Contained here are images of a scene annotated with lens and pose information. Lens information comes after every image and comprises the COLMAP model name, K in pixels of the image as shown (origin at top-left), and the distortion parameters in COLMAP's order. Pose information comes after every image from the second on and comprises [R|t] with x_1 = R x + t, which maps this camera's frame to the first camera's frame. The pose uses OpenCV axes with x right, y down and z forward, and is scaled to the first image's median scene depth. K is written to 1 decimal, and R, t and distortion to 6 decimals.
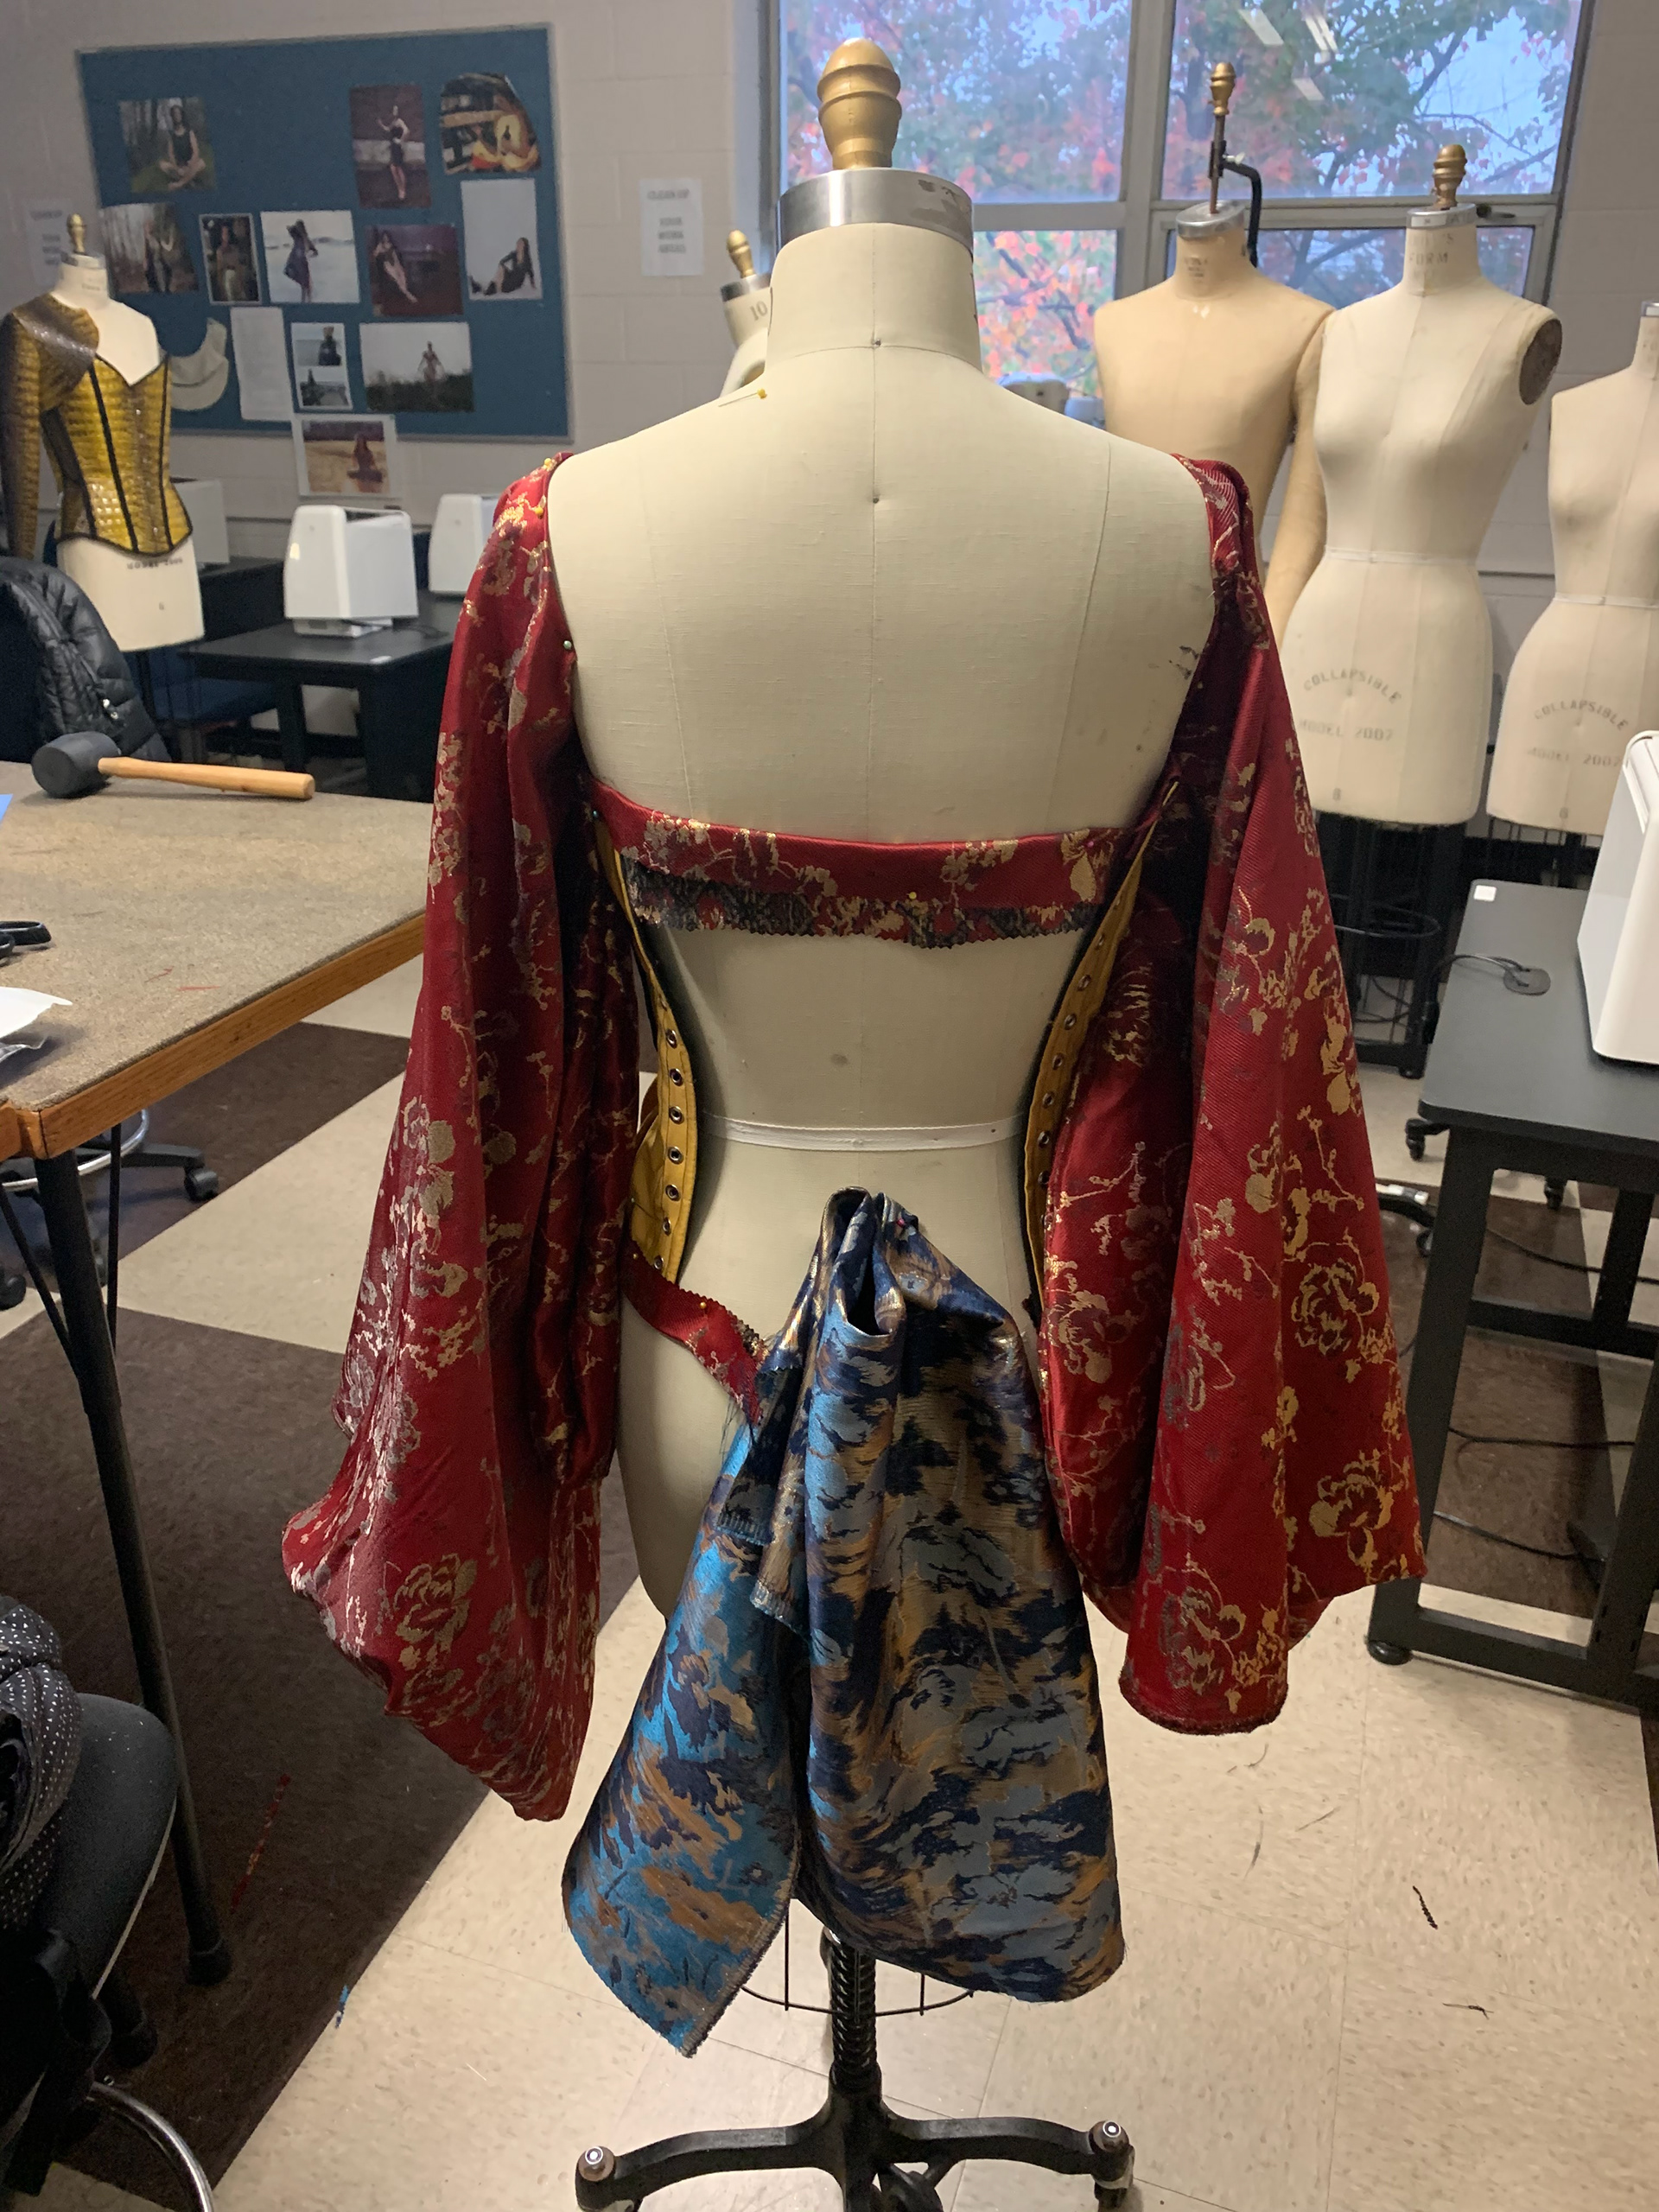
lens RADIAL K [[1725.2, 0, 829.5], [0, 1725.2, 1106.0], [0, 0, 1]] dist [0.005702, -0.006831]
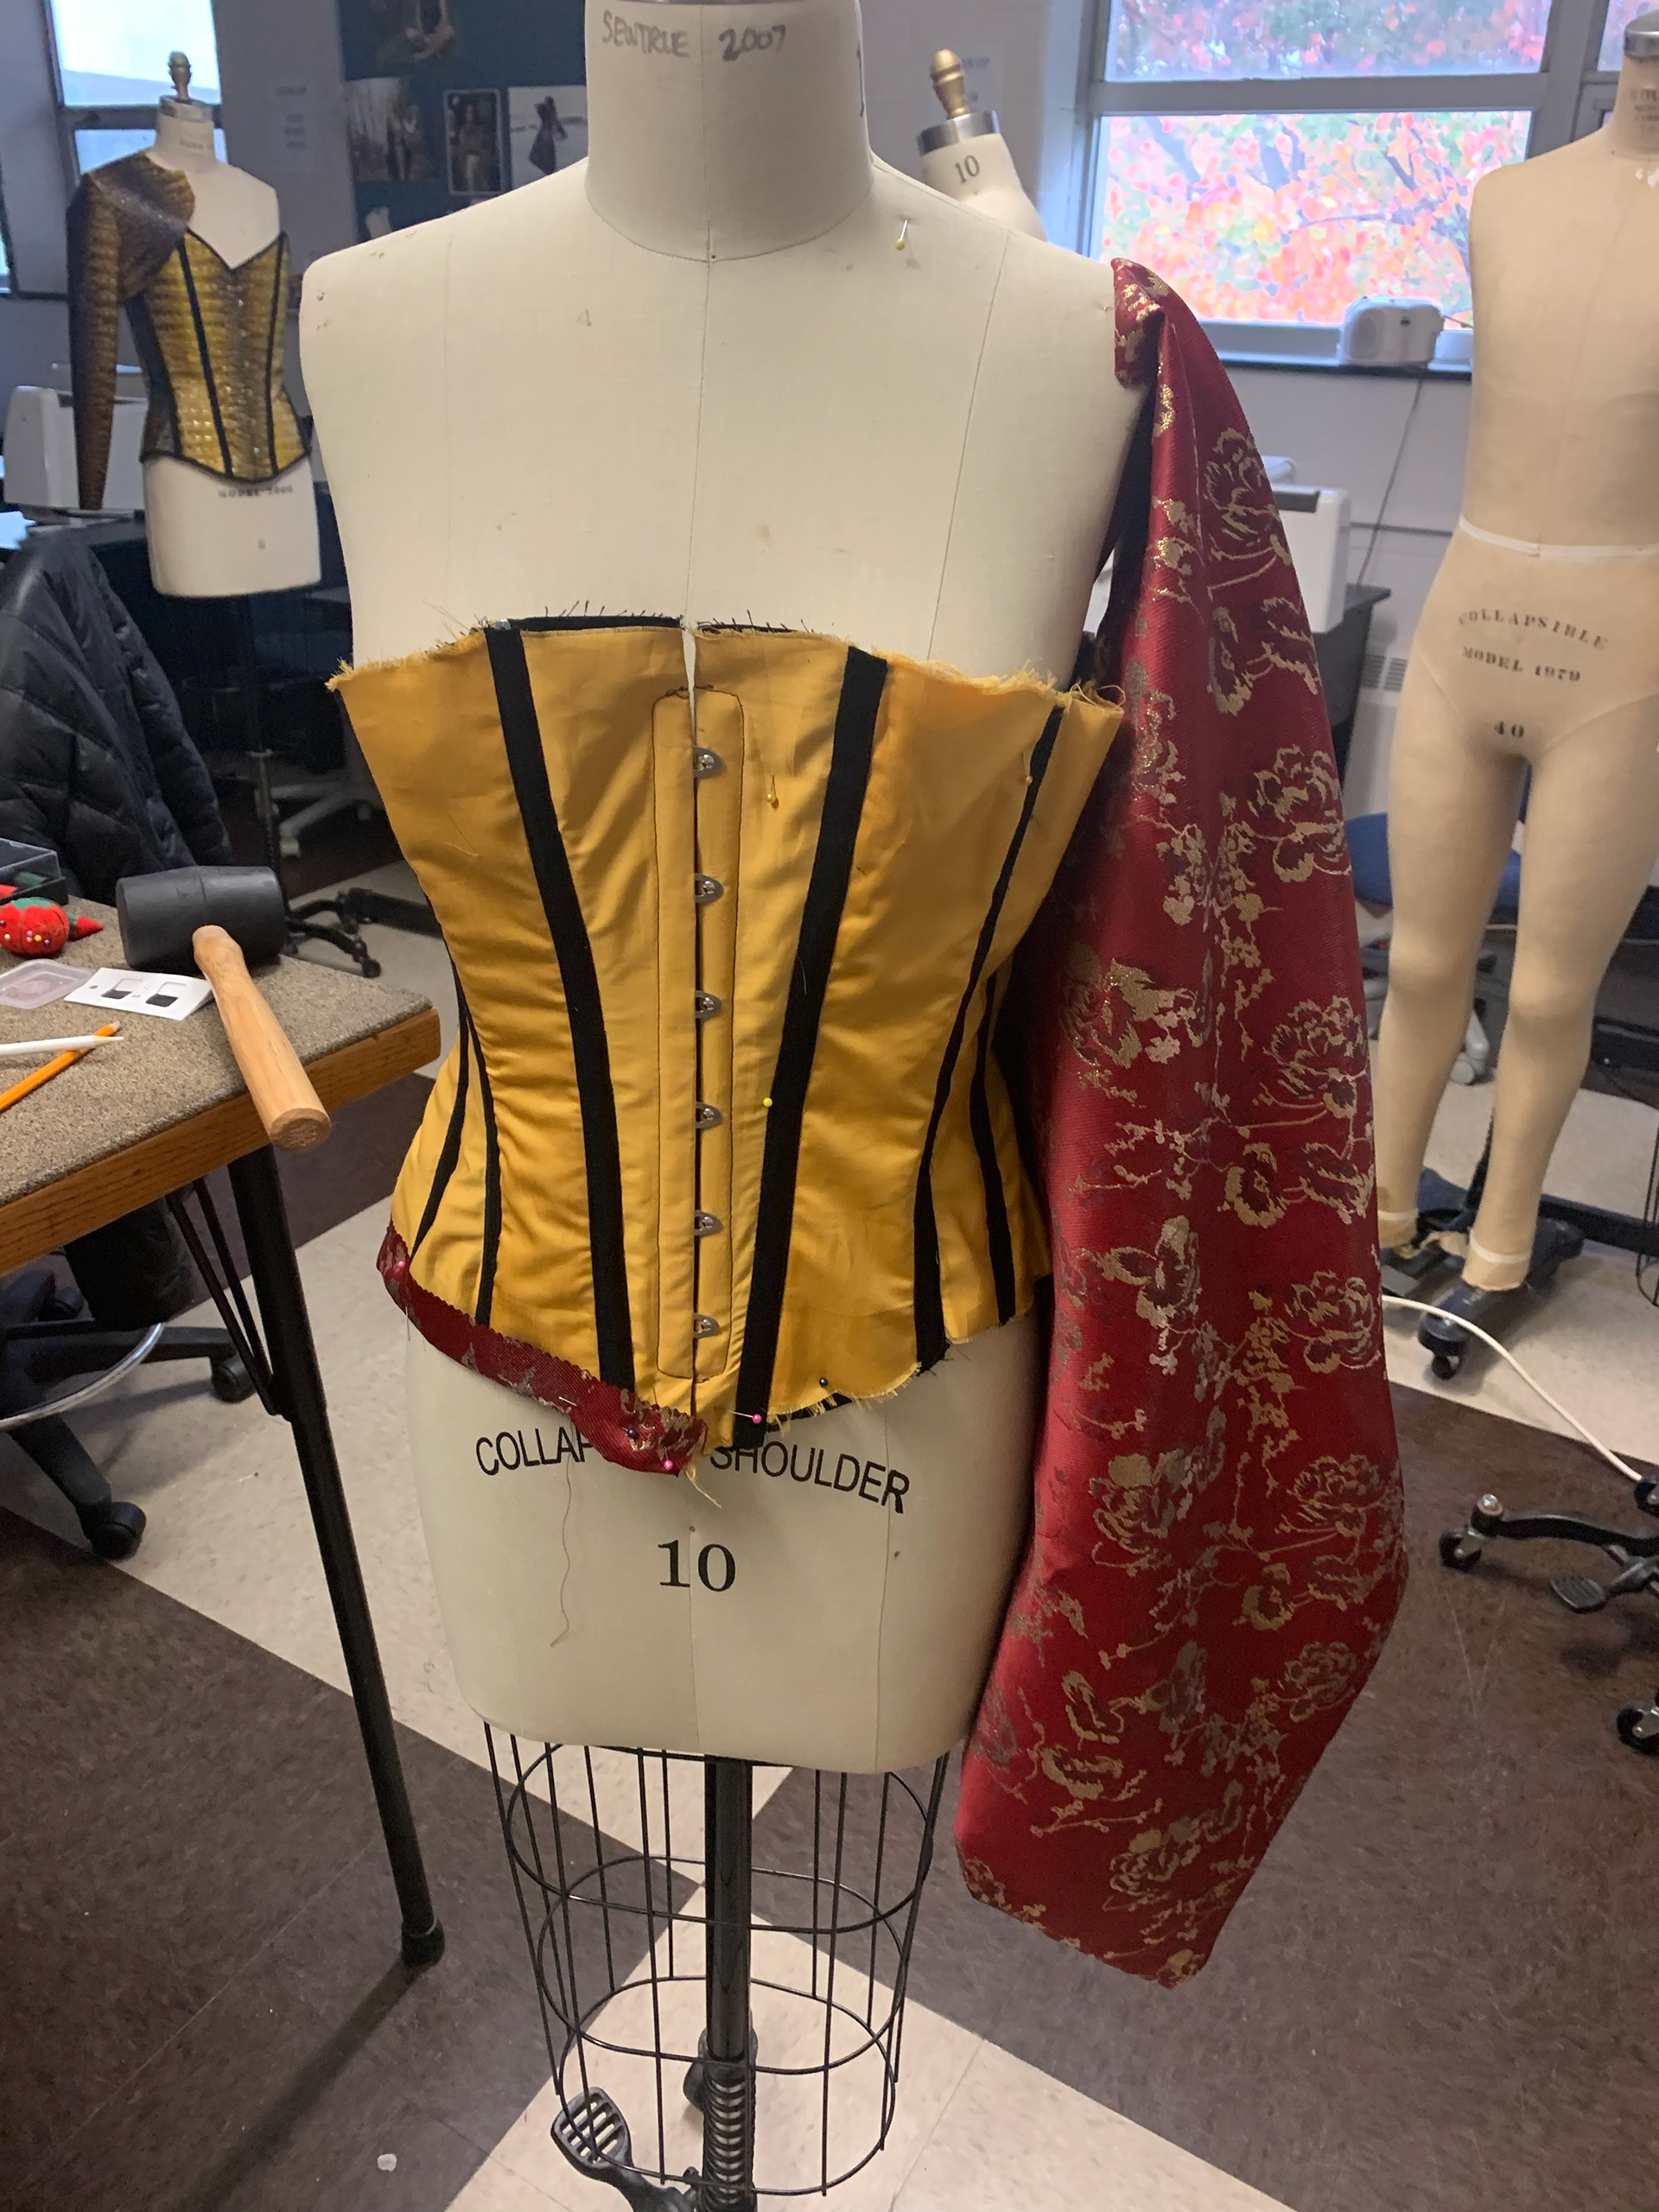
lens RADIAL K [[1725.2, 0, 829.5], [0, 1725.2, 1106.0], [0, 0, 1]] dist [0.005702, -0.006831]
pose [[0.980211, 0.106039, -0.167159, 0.046689], [-0.100701, 0.994108, 0.040118, -0.085942], [0.170428, -0.022491, 0.985113, 0.235958]]
